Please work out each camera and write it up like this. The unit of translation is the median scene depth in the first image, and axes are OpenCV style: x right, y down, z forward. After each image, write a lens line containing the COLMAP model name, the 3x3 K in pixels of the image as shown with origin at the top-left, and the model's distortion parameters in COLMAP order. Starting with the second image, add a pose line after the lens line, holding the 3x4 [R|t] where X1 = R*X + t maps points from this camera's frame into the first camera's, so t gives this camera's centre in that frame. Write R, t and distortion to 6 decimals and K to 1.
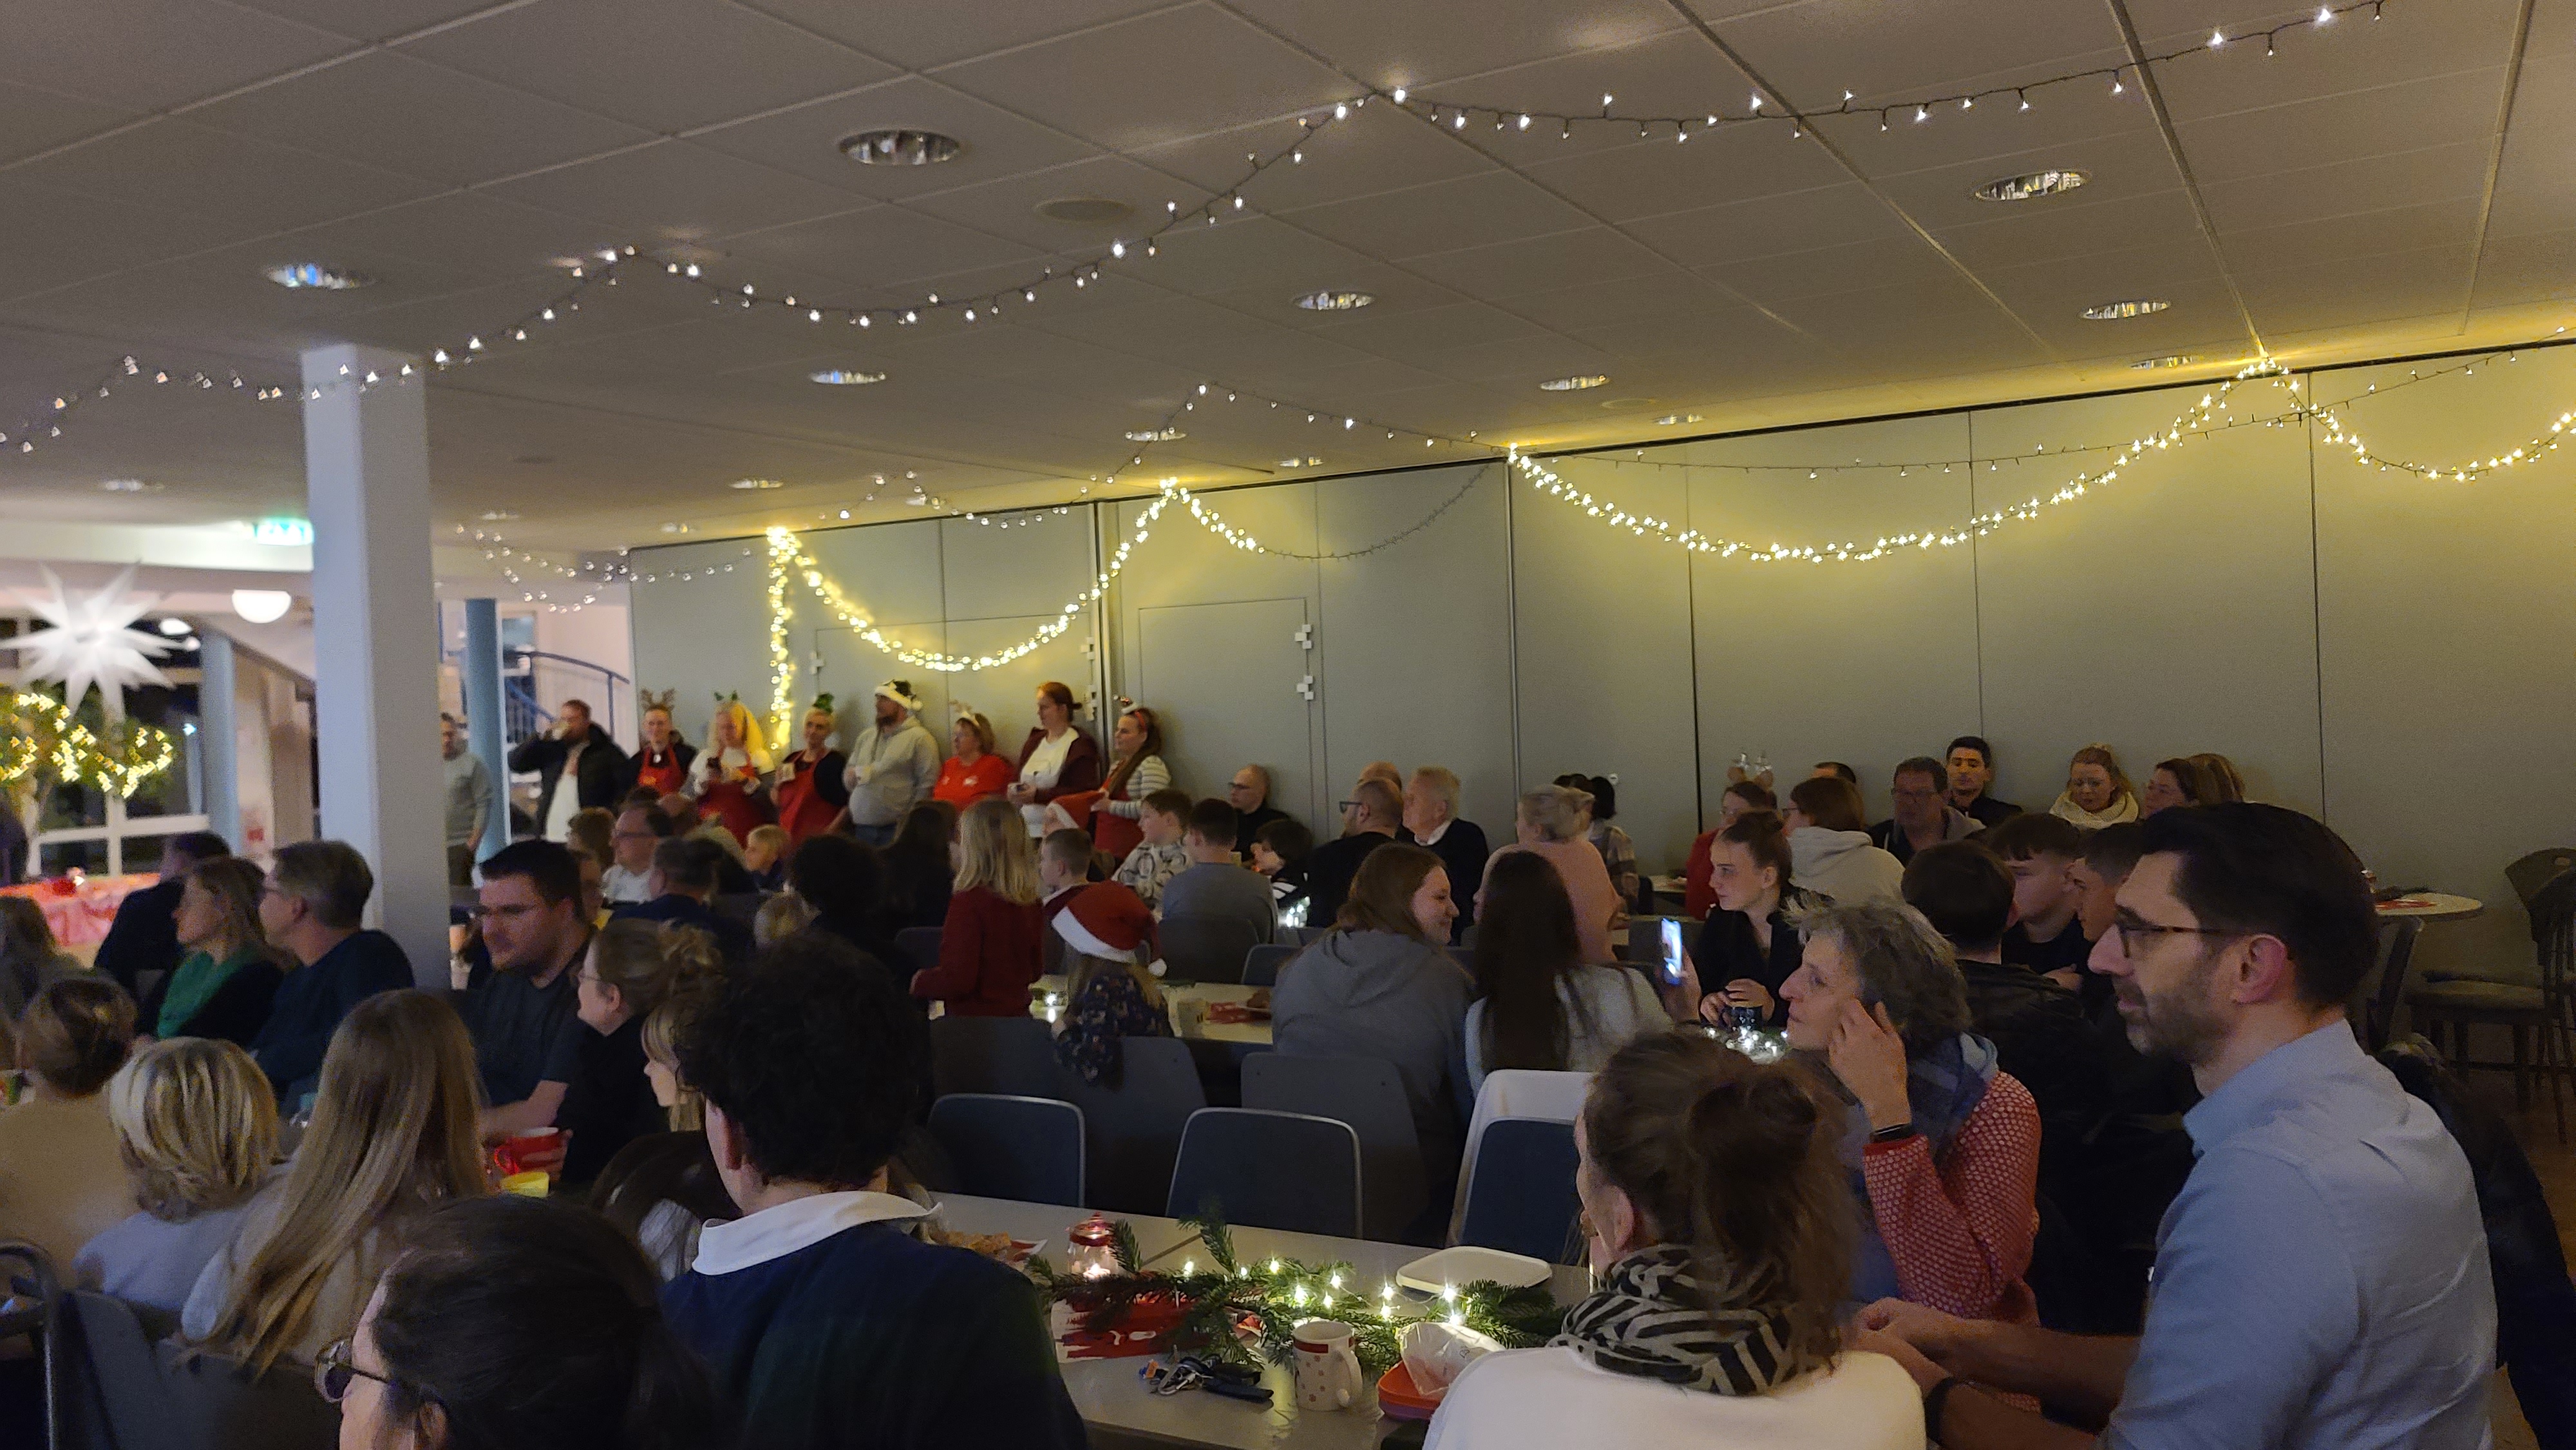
lens RADIAL K [[1924.8, 0, 1293.8], [0, 1924.8, 724.4], [0, 0, 1]] dist [0.055150, 0.000024]
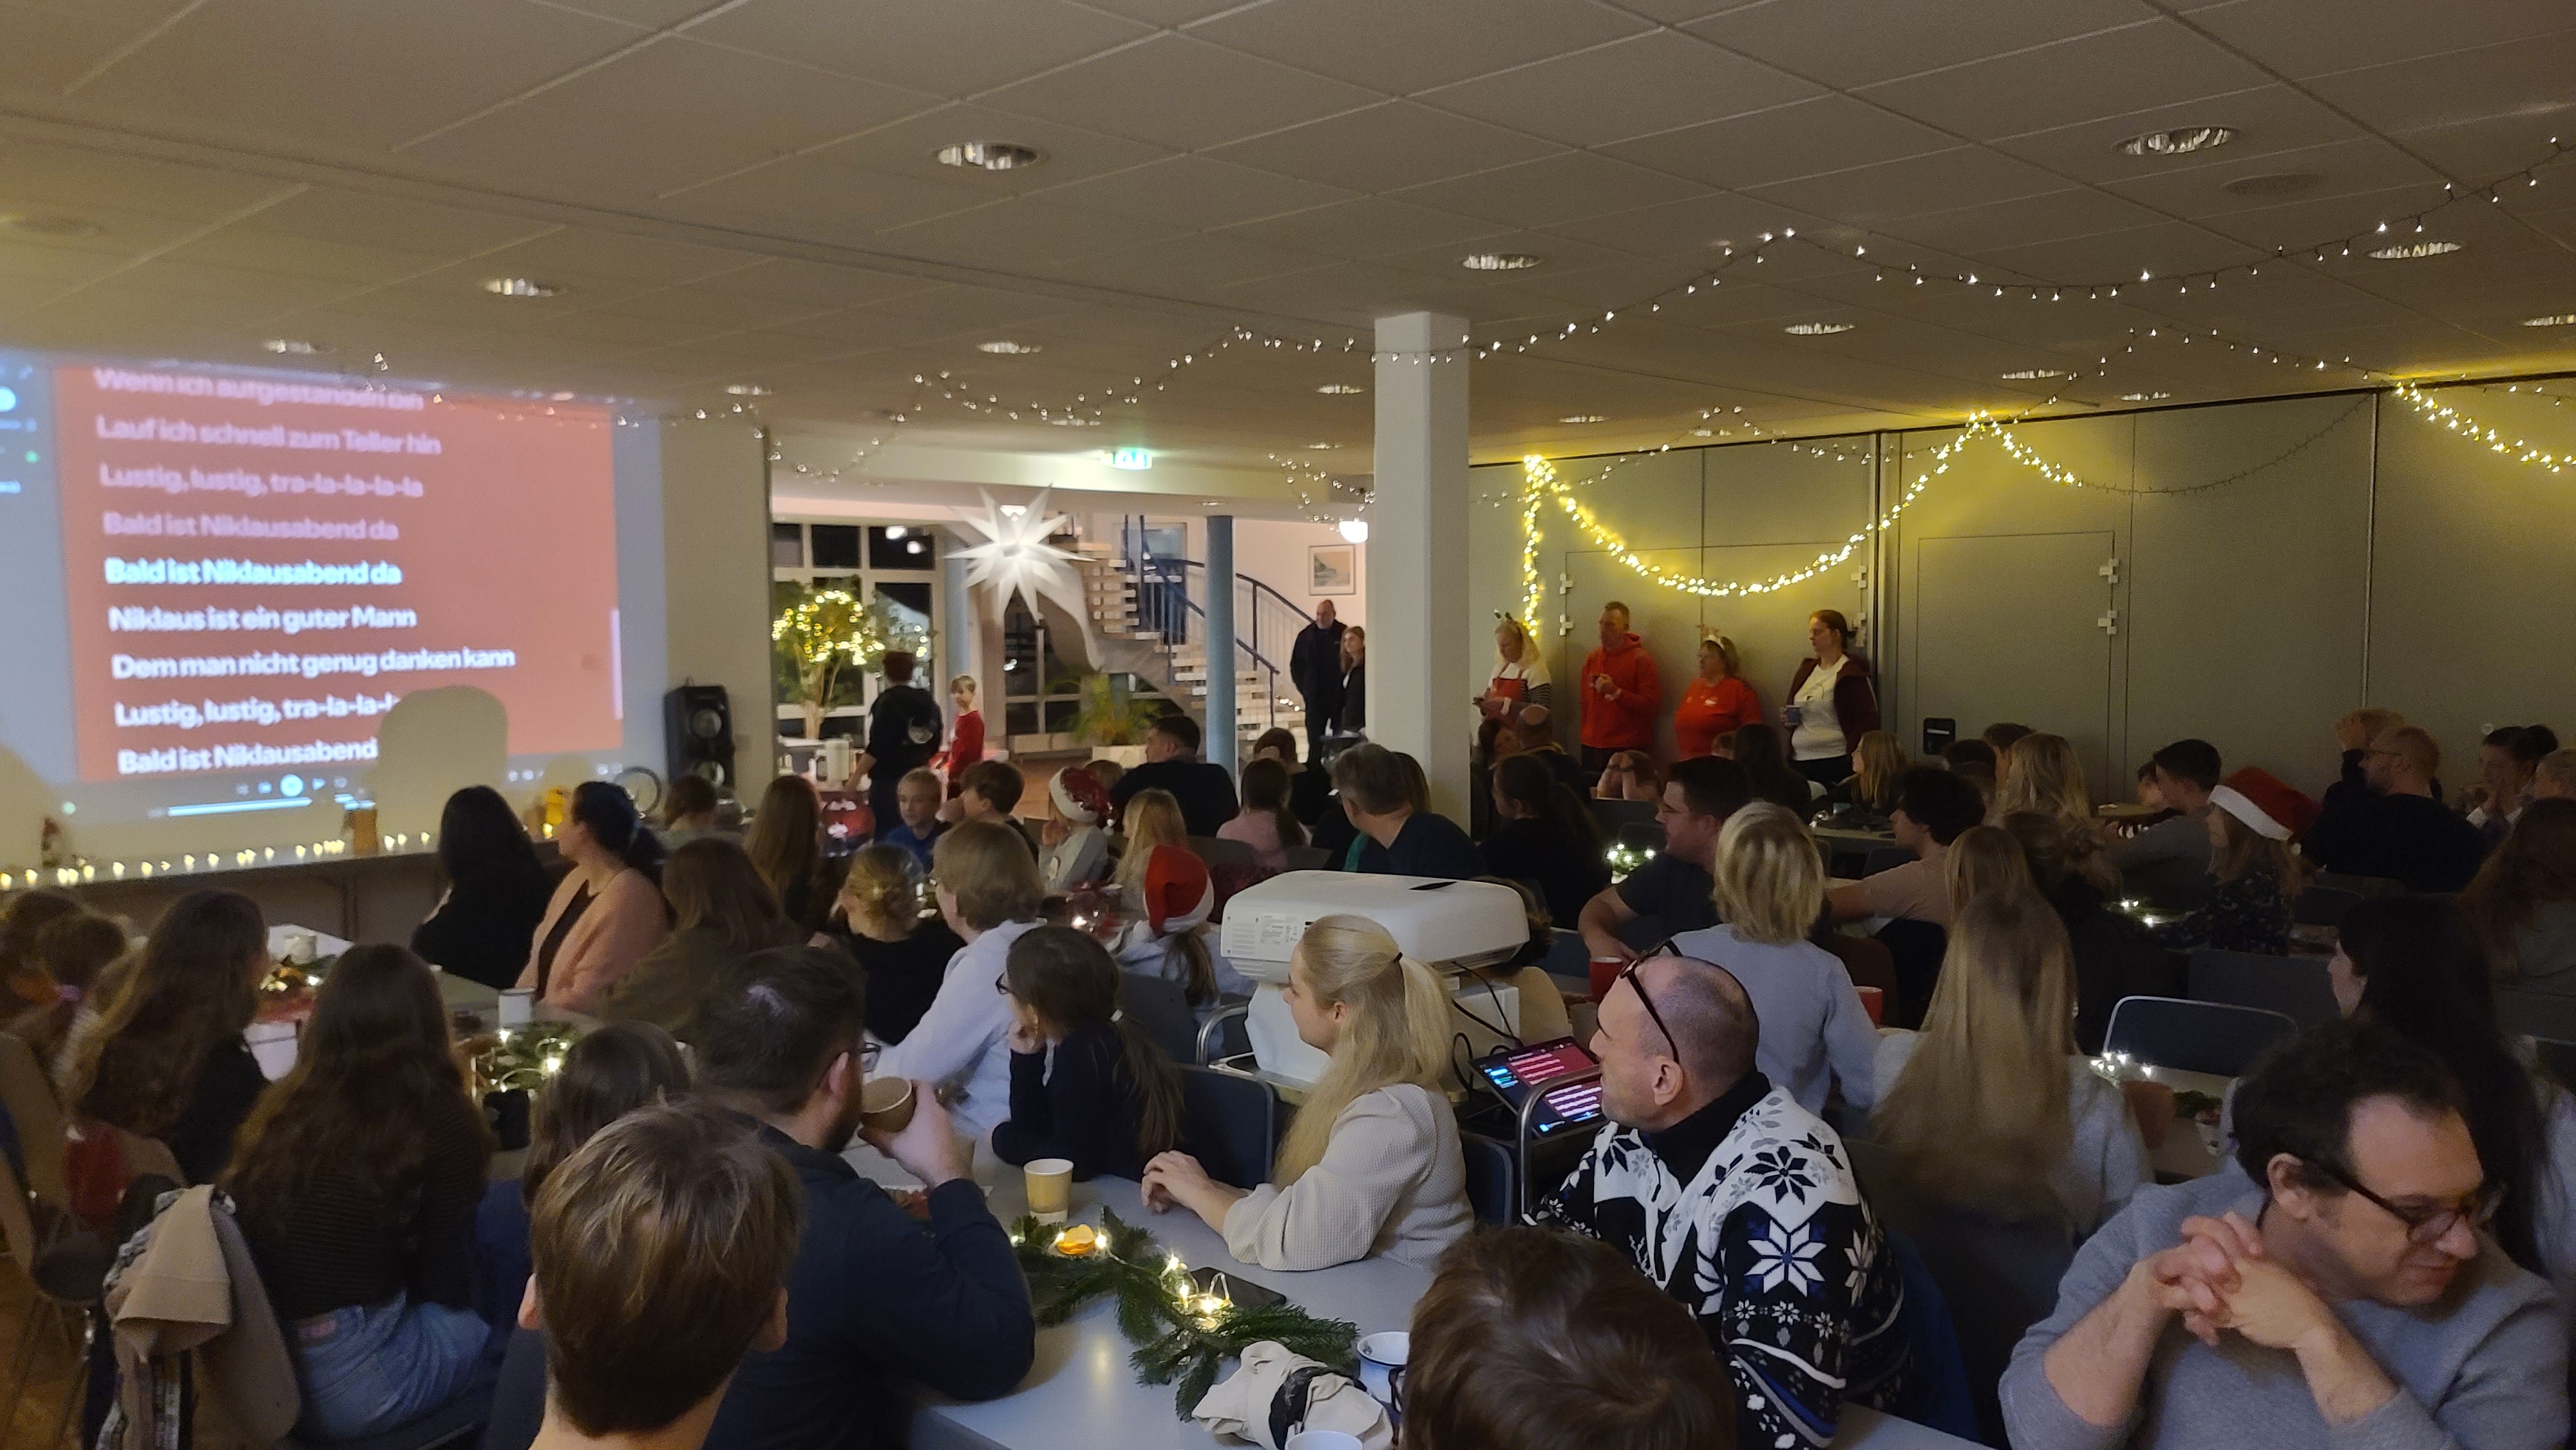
lens RADIAL K [[1924.8, 0, 1283.3], [0, 1924.8, 726.8], [0, 0, 1]] dist [0.055150, 0.000024]
pose [[0.969976, 0.043551, -0.239269, -0.157420], [-0.032133, 0.998160, 0.051419, -0.003261], [0.241068, -0.042187, 0.969591, -0.075171]]
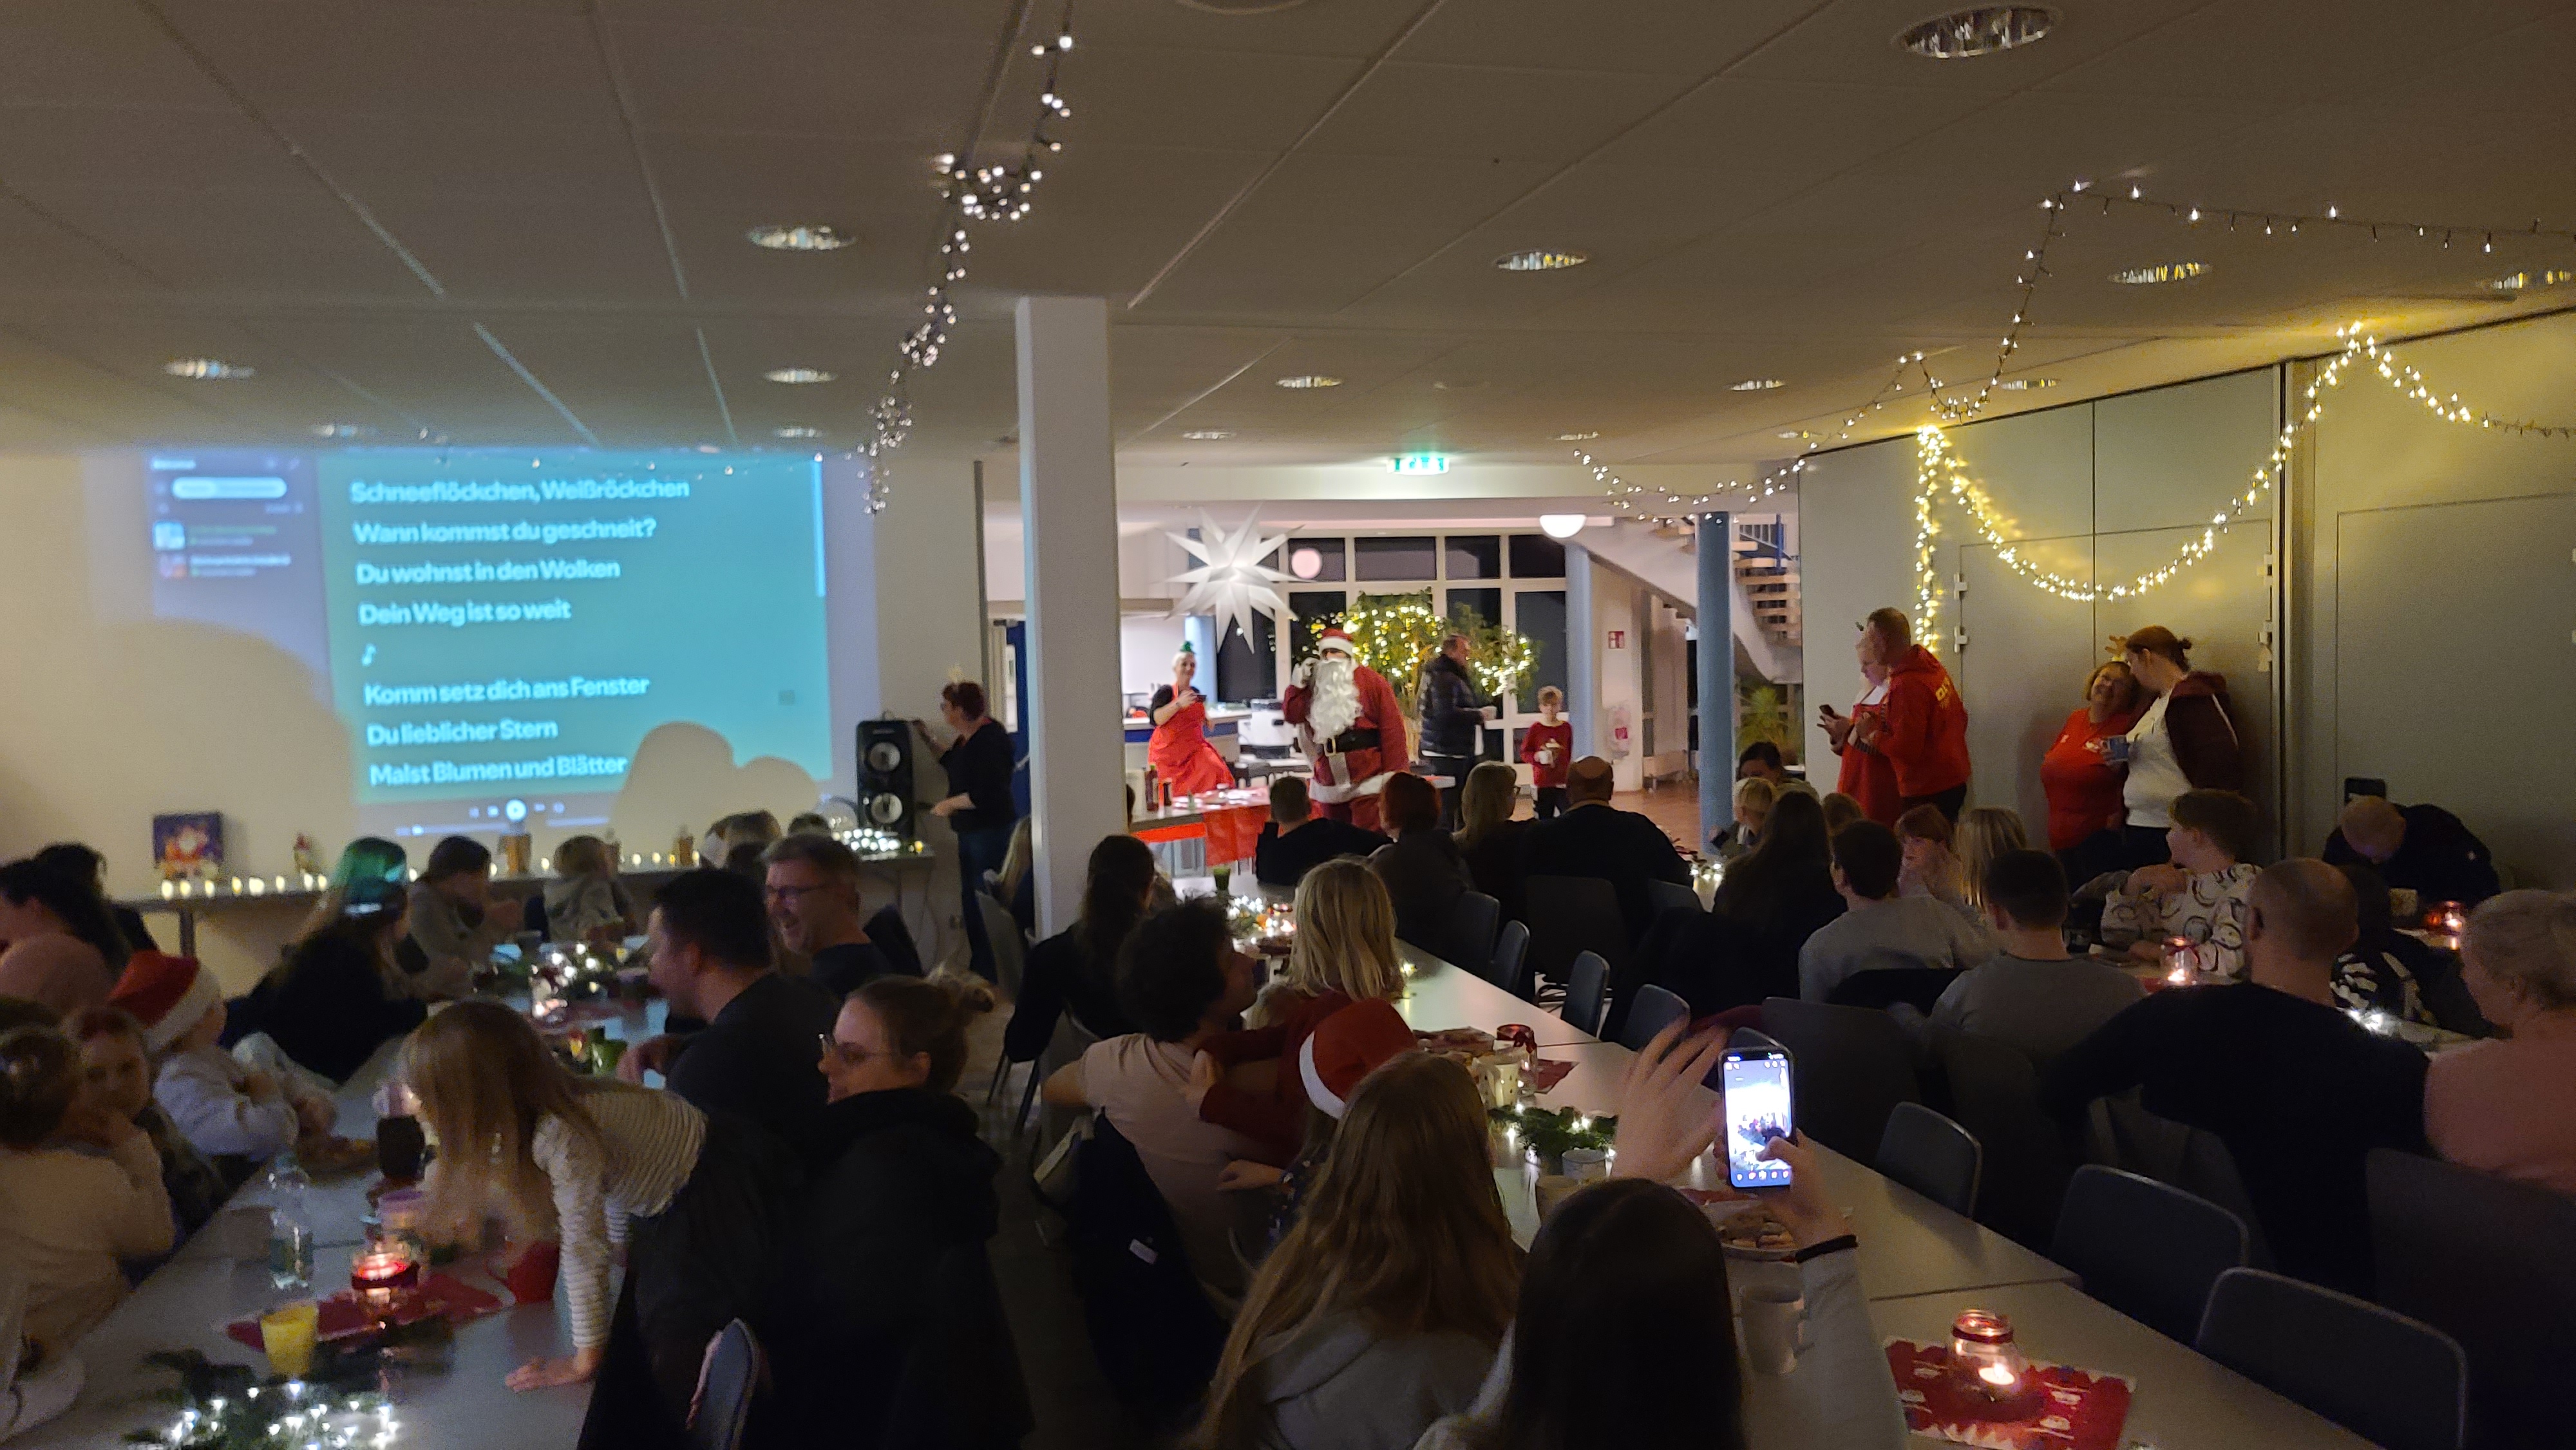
lens RADIAL K [[1924.8, 0, 1282.9], [0, 1924.8, 740.1], [0, 0, 1]] dist [0.055150, 0.000024]
pose [[0.701770, 0.058902, -0.709964, 0.157929], [-0.009128, 0.997238, 0.073712, -0.027983], [0.712345, -0.045248, 0.700369, 0.234627]]
